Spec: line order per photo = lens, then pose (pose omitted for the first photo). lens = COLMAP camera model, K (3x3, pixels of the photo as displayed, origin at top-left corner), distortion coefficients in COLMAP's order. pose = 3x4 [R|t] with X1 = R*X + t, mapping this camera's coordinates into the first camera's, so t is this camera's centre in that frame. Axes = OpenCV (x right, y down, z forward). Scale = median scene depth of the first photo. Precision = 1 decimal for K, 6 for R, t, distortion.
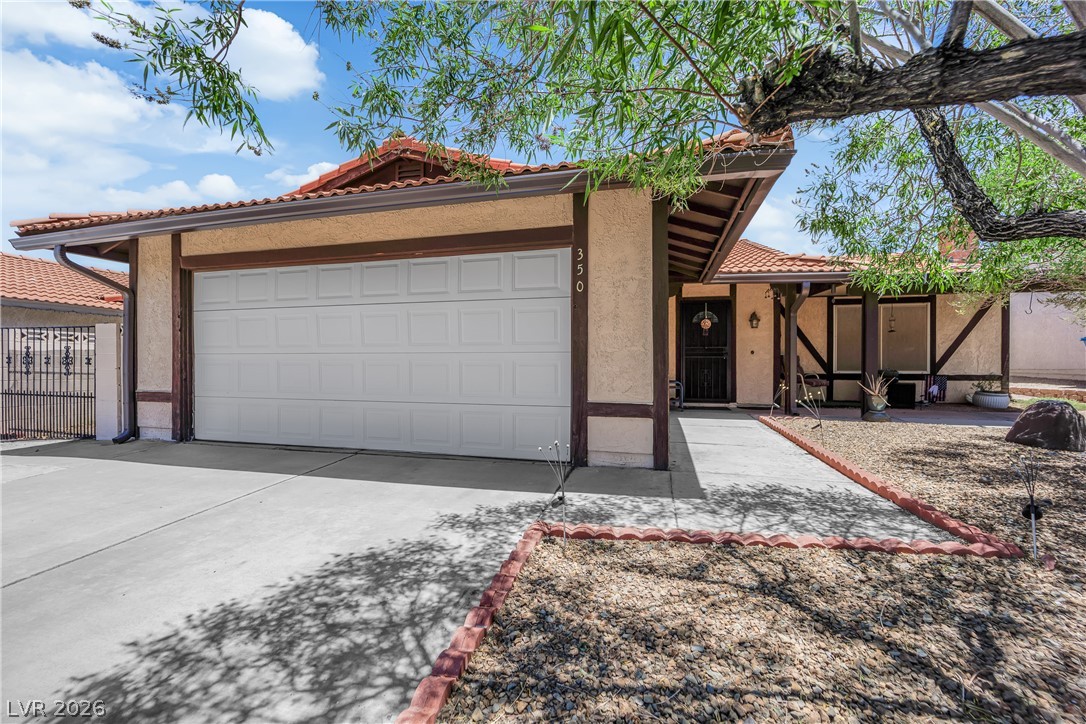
lens RADIAL K [[439.3, 0, 543.0], [0, 439.3, 362.0], [0, 0, 1]] dist [-0.001828, -0.006846]
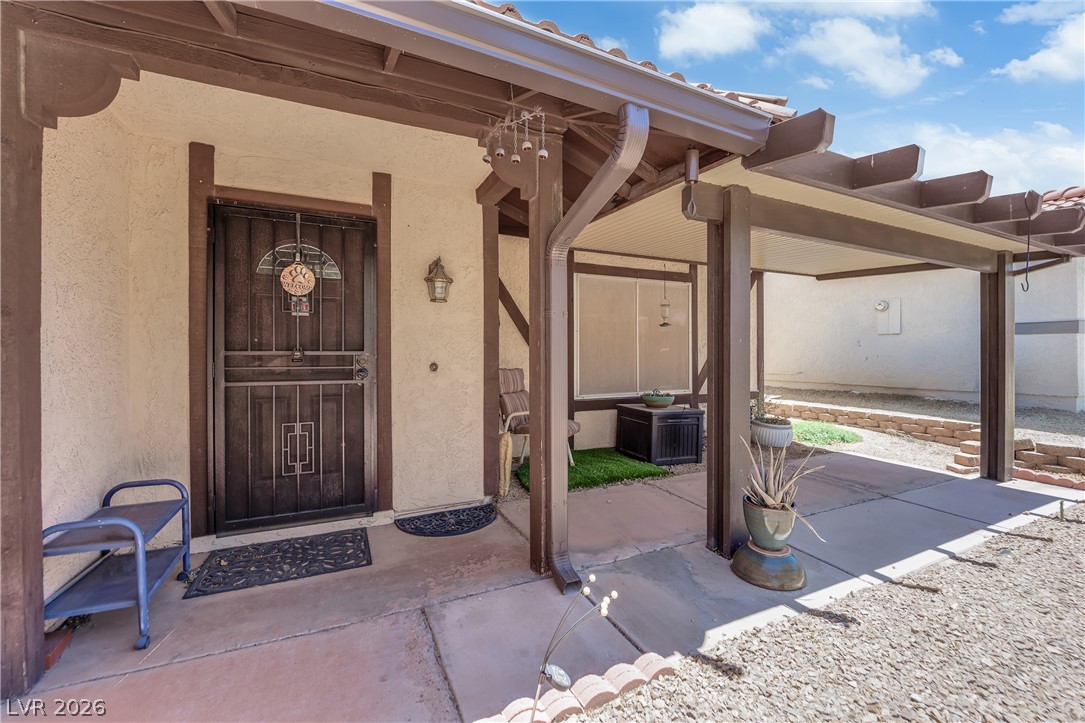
lens RADIAL K [[441.2, 0, 543.7], [0, 441.2, 353.8], [0, 0, 1]] dist [0.000114, 0.000000]
pose [[0.763585, -0.004326, 0.645693, 0.431067], [0.005937, 0.999982, -0.000322, -0.045875], [-0.645680, 0.004079, 0.763597, 0.919086]]
